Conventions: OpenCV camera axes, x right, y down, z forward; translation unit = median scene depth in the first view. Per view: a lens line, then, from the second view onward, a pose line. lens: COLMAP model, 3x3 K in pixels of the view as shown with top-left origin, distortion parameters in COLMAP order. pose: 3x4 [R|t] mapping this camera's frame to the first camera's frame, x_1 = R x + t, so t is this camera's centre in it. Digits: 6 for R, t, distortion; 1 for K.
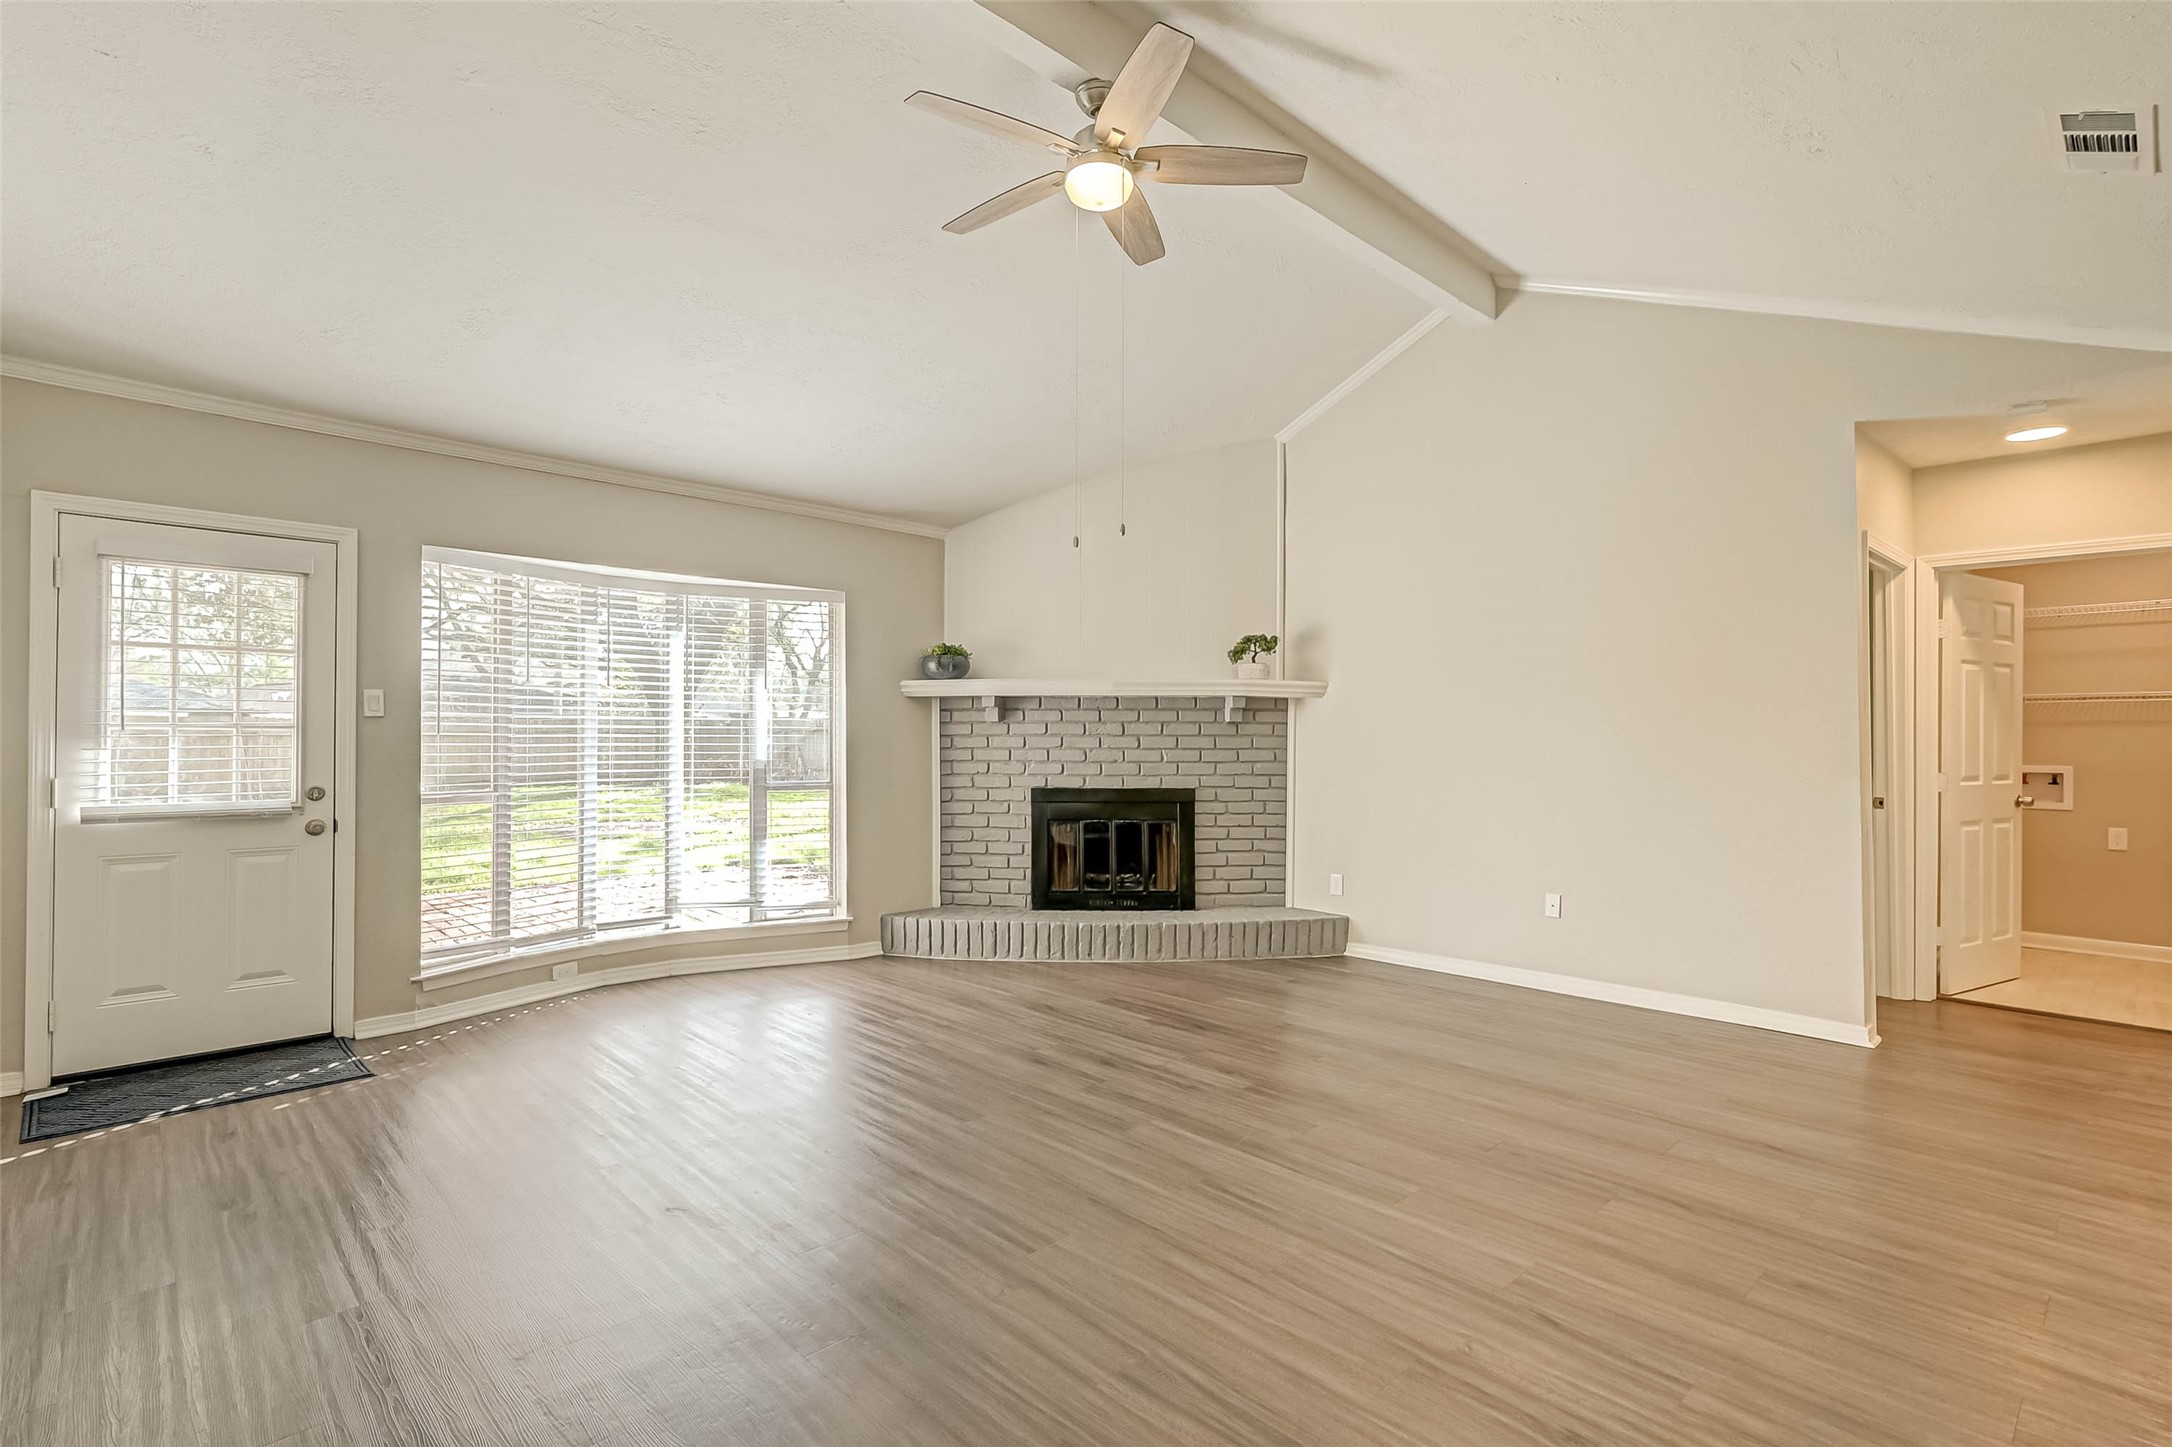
lens RADIAL K [[1012.2, 0, 1086.0], [0, 1012.2, 723.5], [0, 0, 1]] dist [0.001949, 0.000539]
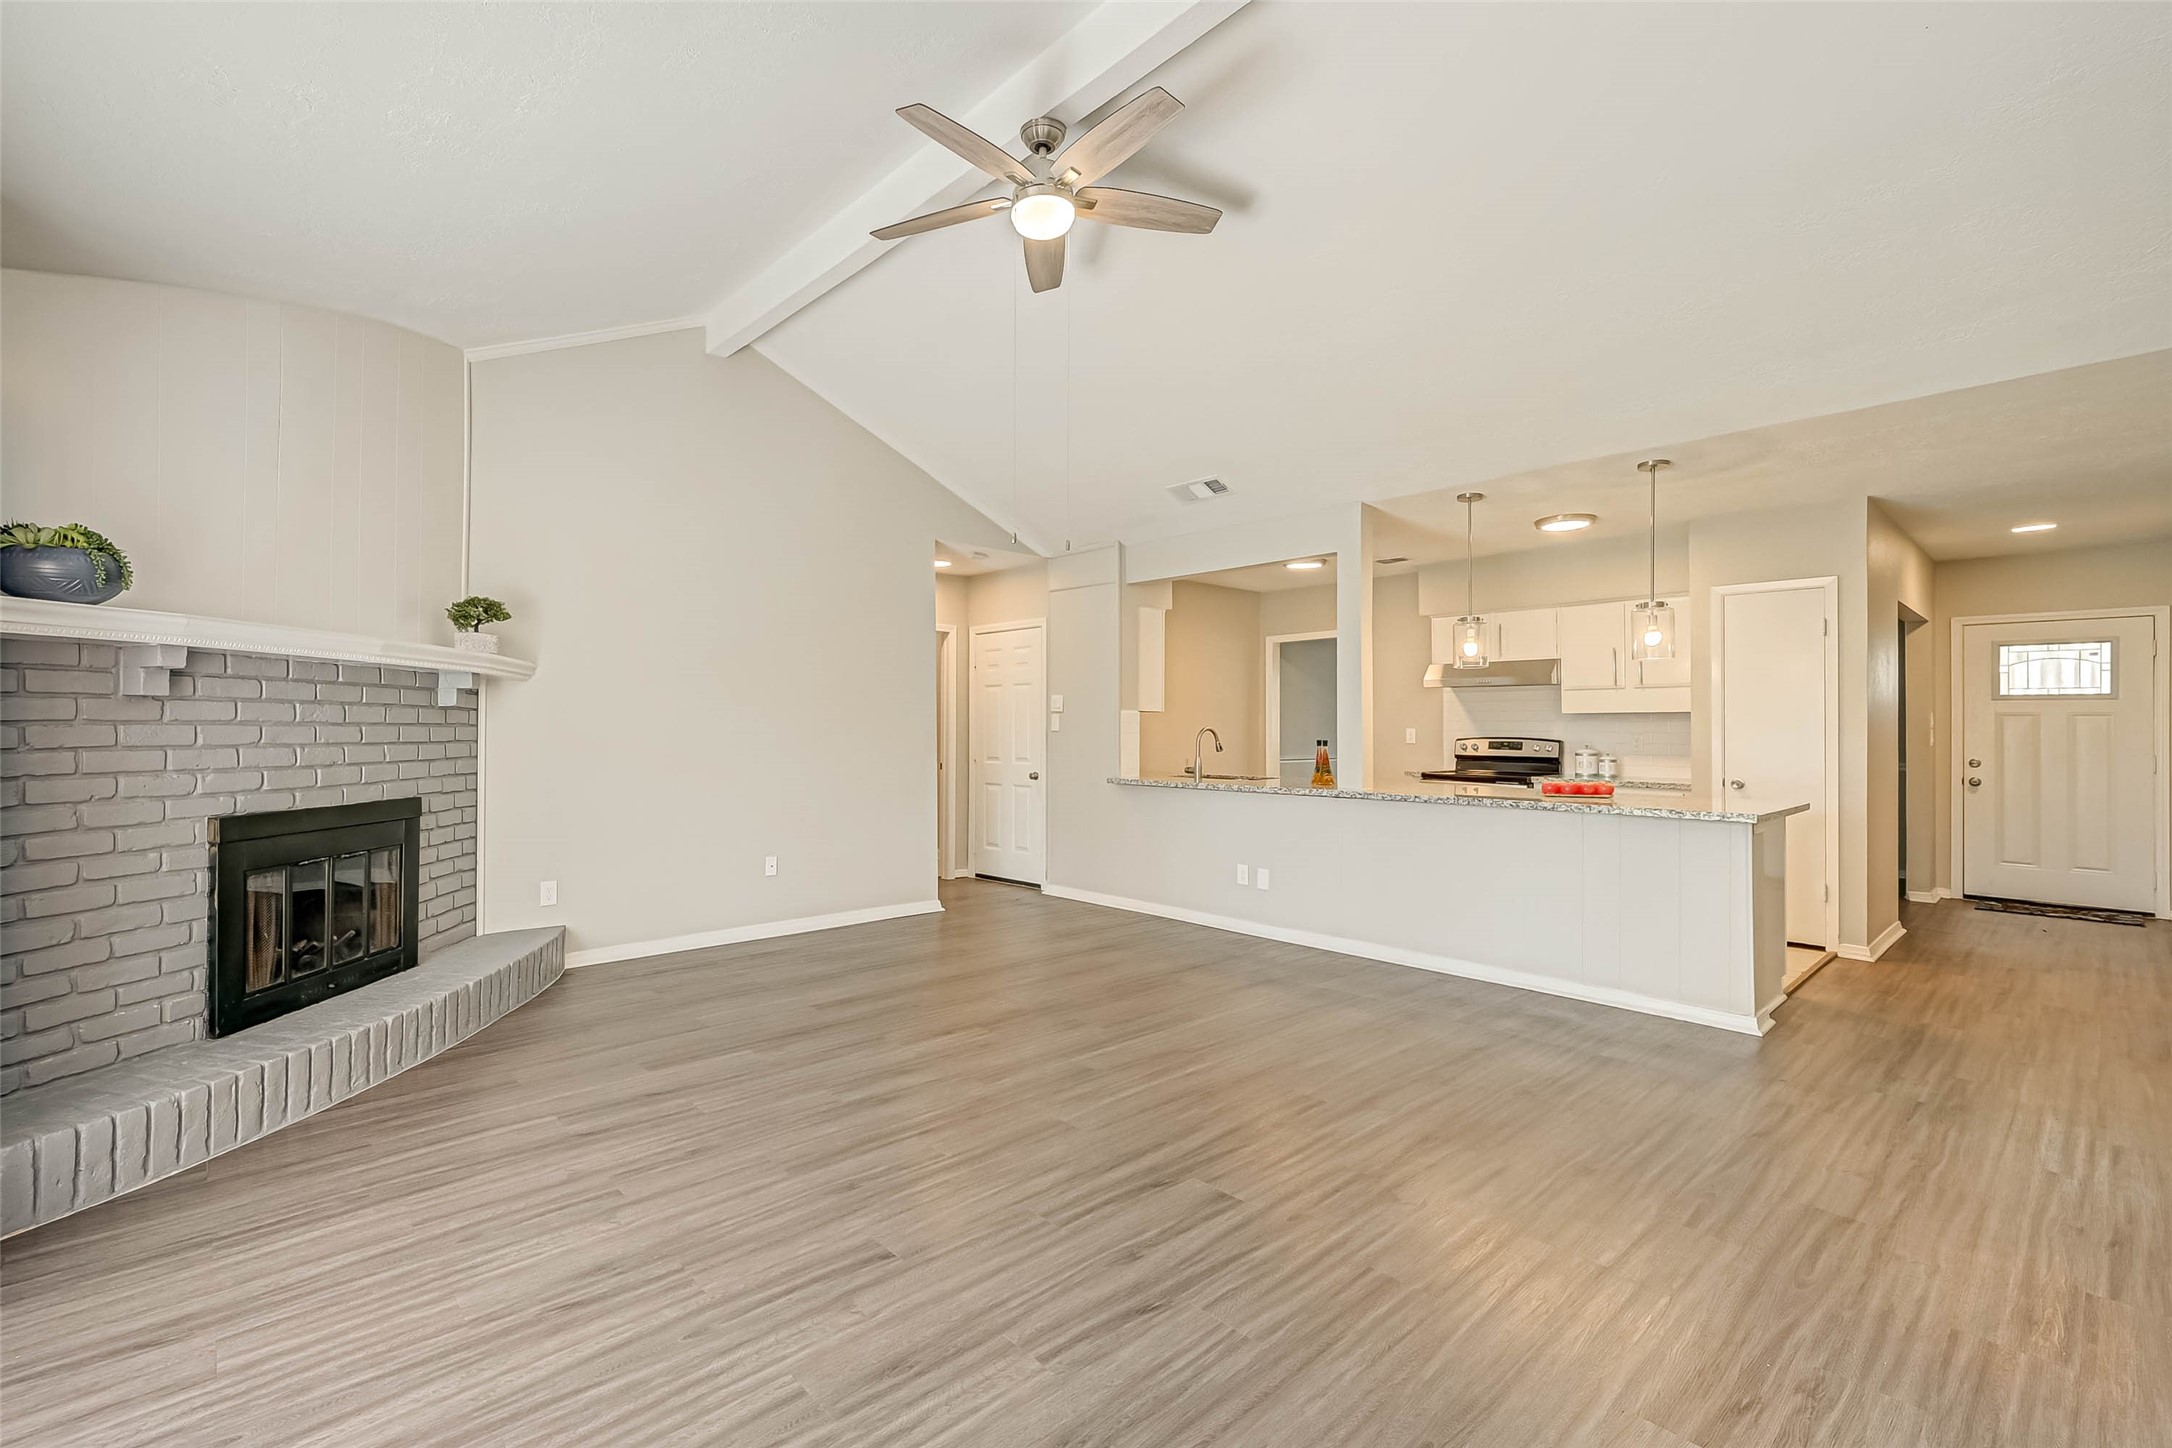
lens RADIAL K [[959.3, 0, 995.0], [0, 959.3, 714.2], [0, 0, 1]] dist [-0.001619, -0.000124]
pose [[0.057885, 0.015168, 0.998208, -0.752557], [-0.016395, 0.999764, -0.014241, 0.010483], [-0.998189, -0.015541, 0.058120, 0.745747]]
